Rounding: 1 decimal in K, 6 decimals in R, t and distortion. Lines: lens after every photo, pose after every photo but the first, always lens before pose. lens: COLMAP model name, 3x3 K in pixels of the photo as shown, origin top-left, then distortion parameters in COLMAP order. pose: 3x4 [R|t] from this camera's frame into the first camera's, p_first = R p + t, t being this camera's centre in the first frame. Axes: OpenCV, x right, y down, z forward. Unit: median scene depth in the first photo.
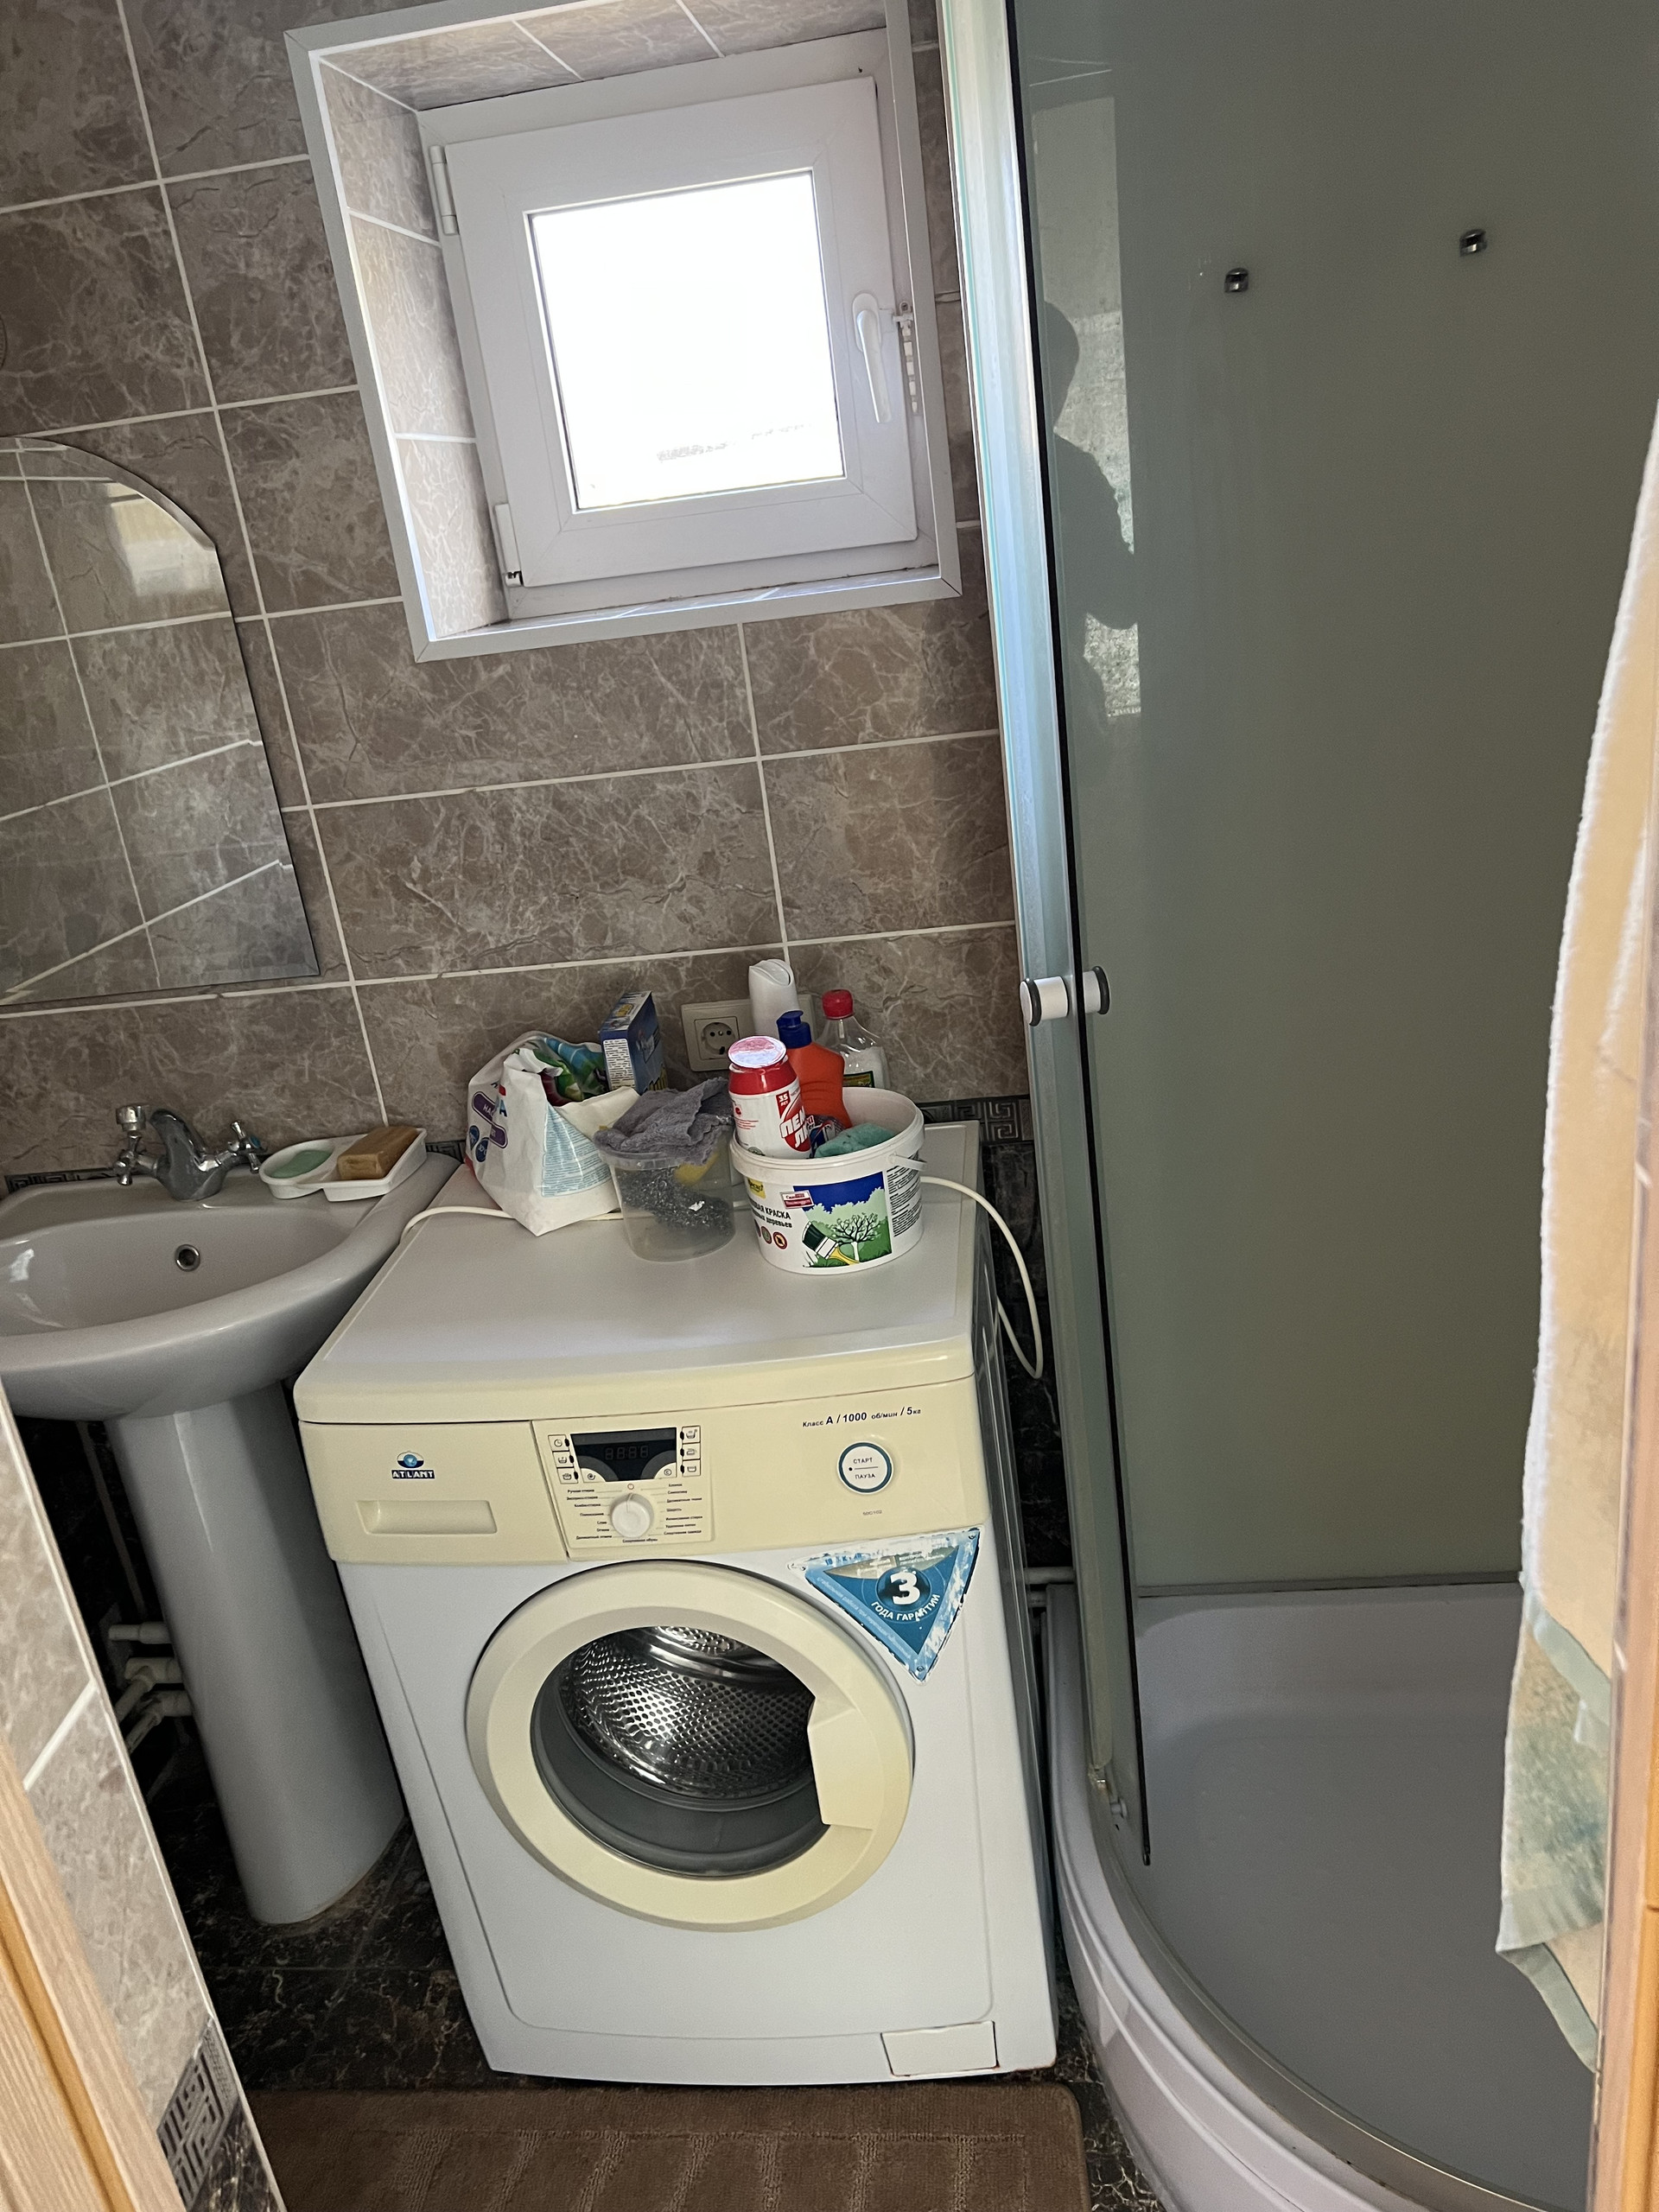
lens RADIAL K [[1672.1, 0, 844.8], [0, 1672.1, 1111.2], [0, 0, 1]] dist [0.066993, -0.074382]
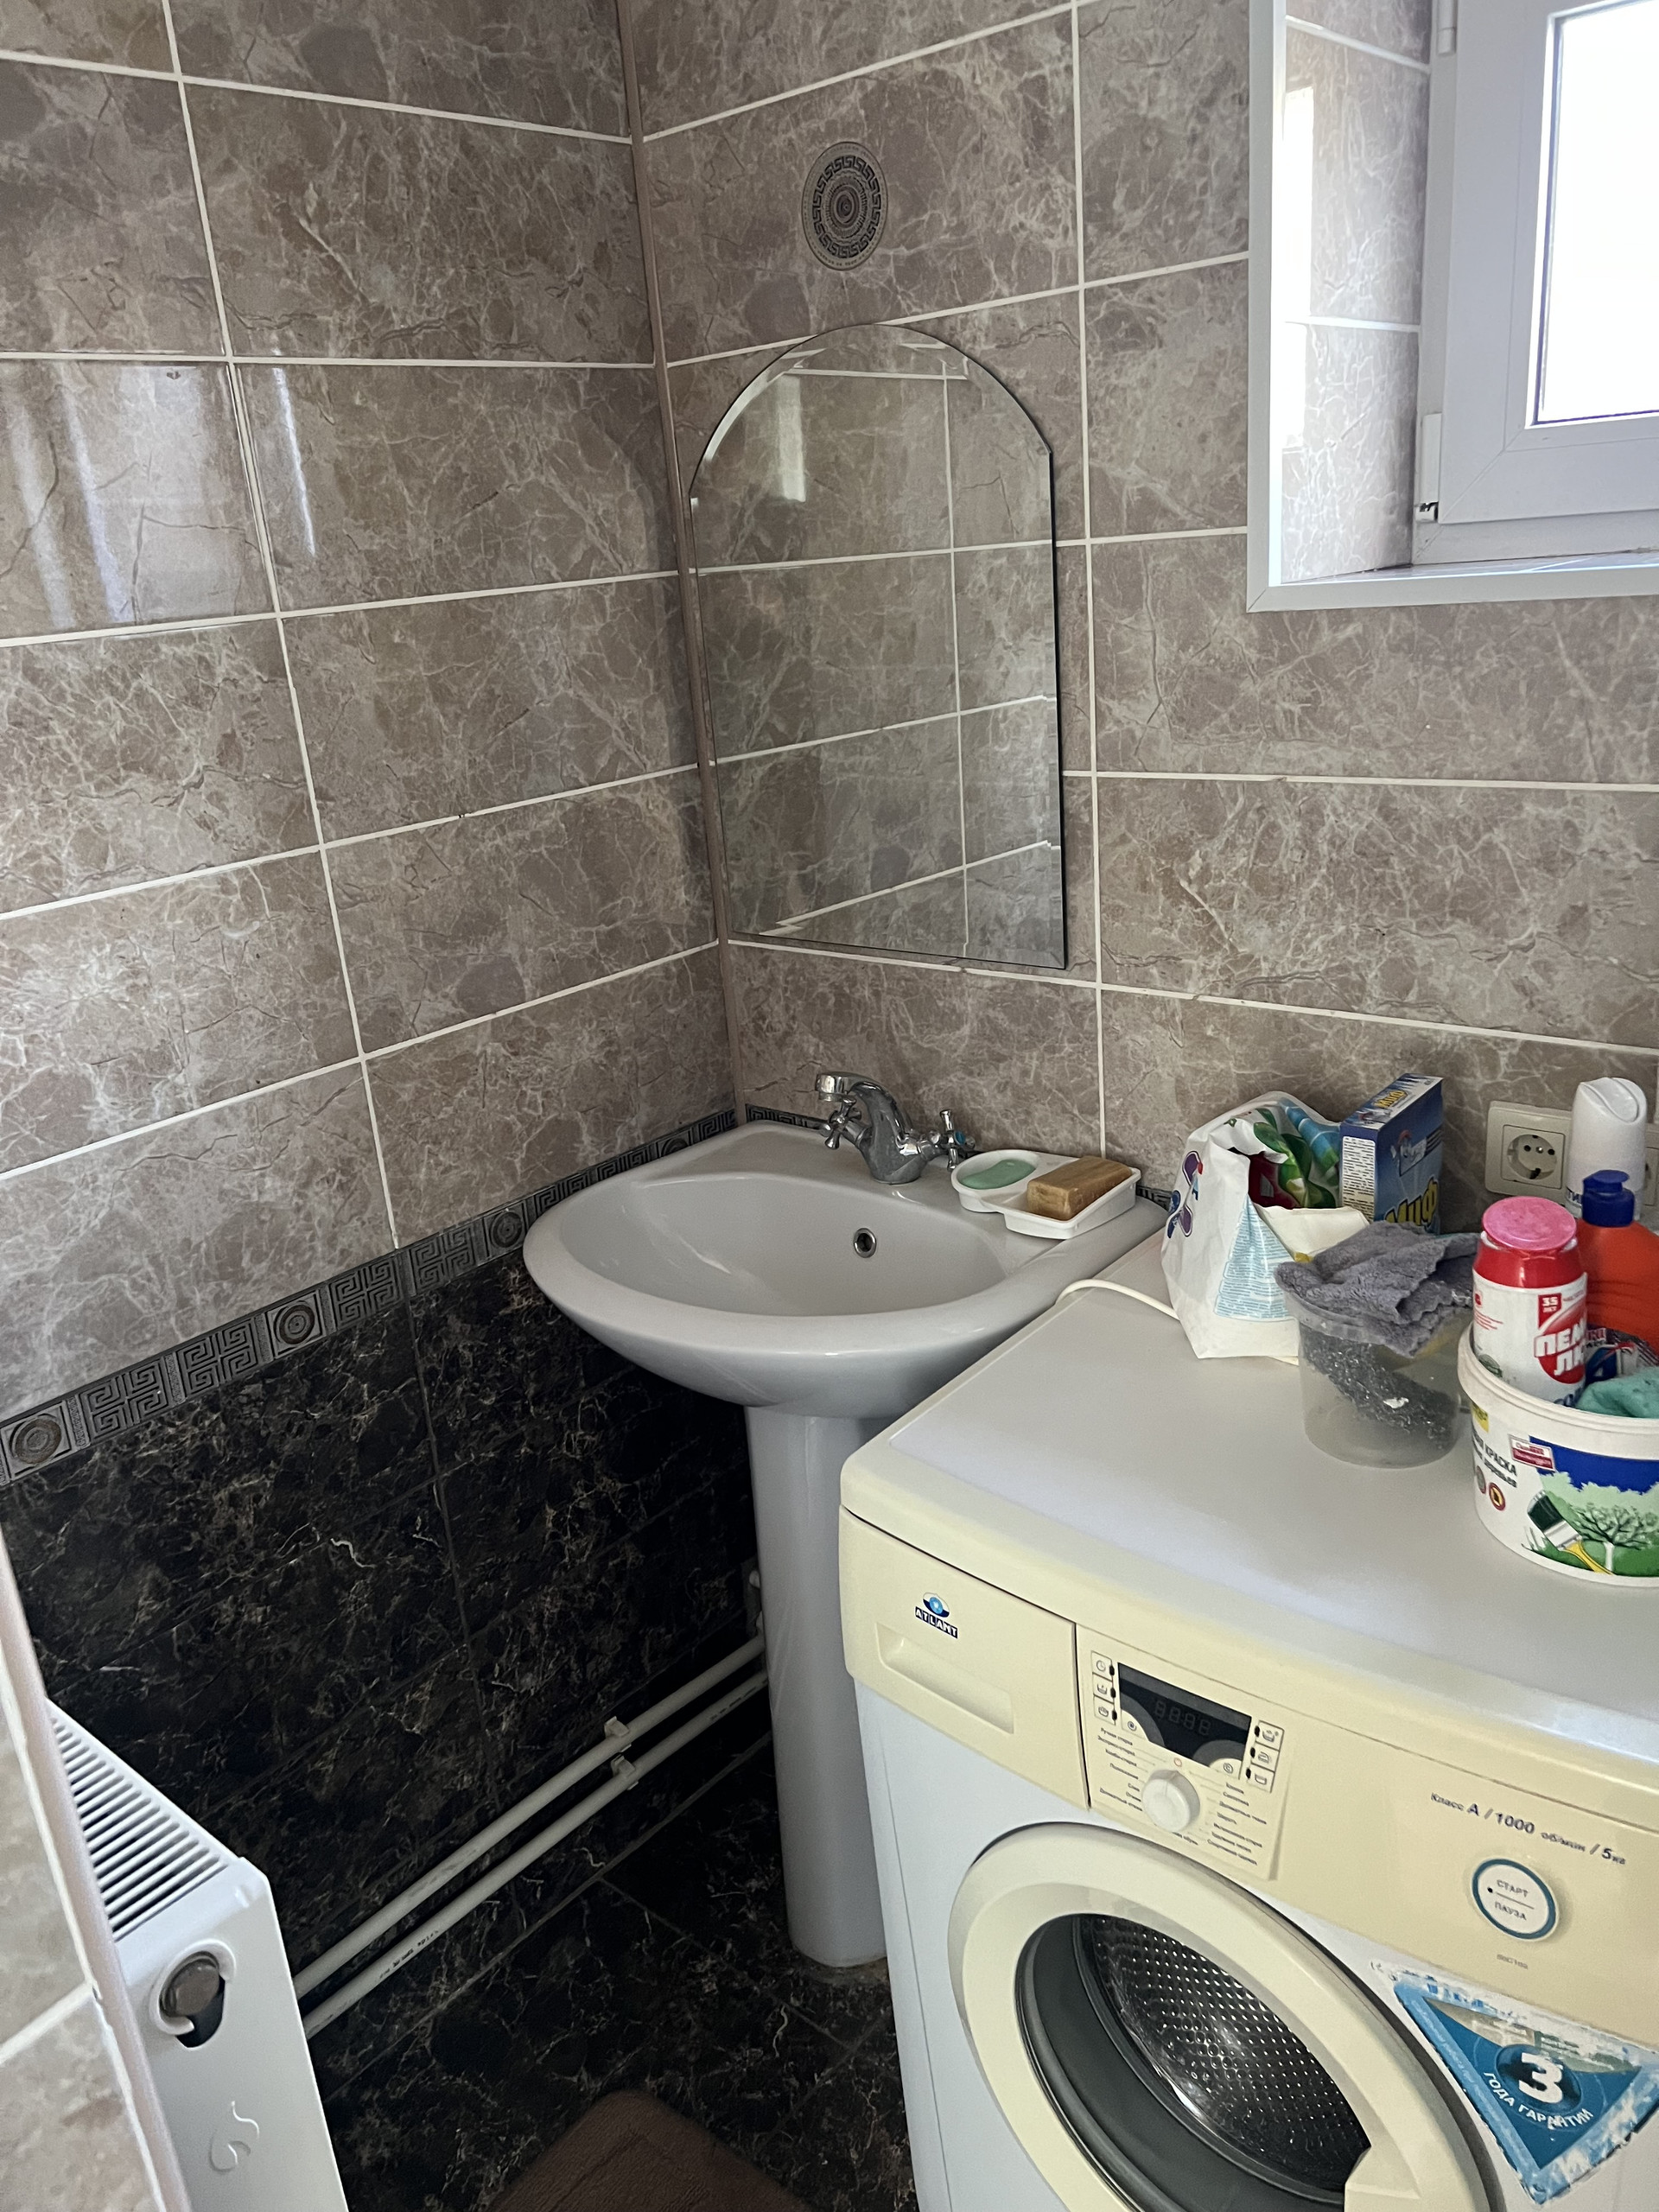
lens RADIAL K [[1672.1, 0, 832.5], [0, 1672.1, 1114.6], [0, 0, 1]] dist [0.066993, -0.074382]
pose [[0.827454, 0.238475, -0.508379, 0.043900], [-0.216352, 0.970839, 0.103267, -0.075506], [0.518181, 0.024540, 0.854919, 0.223792]]
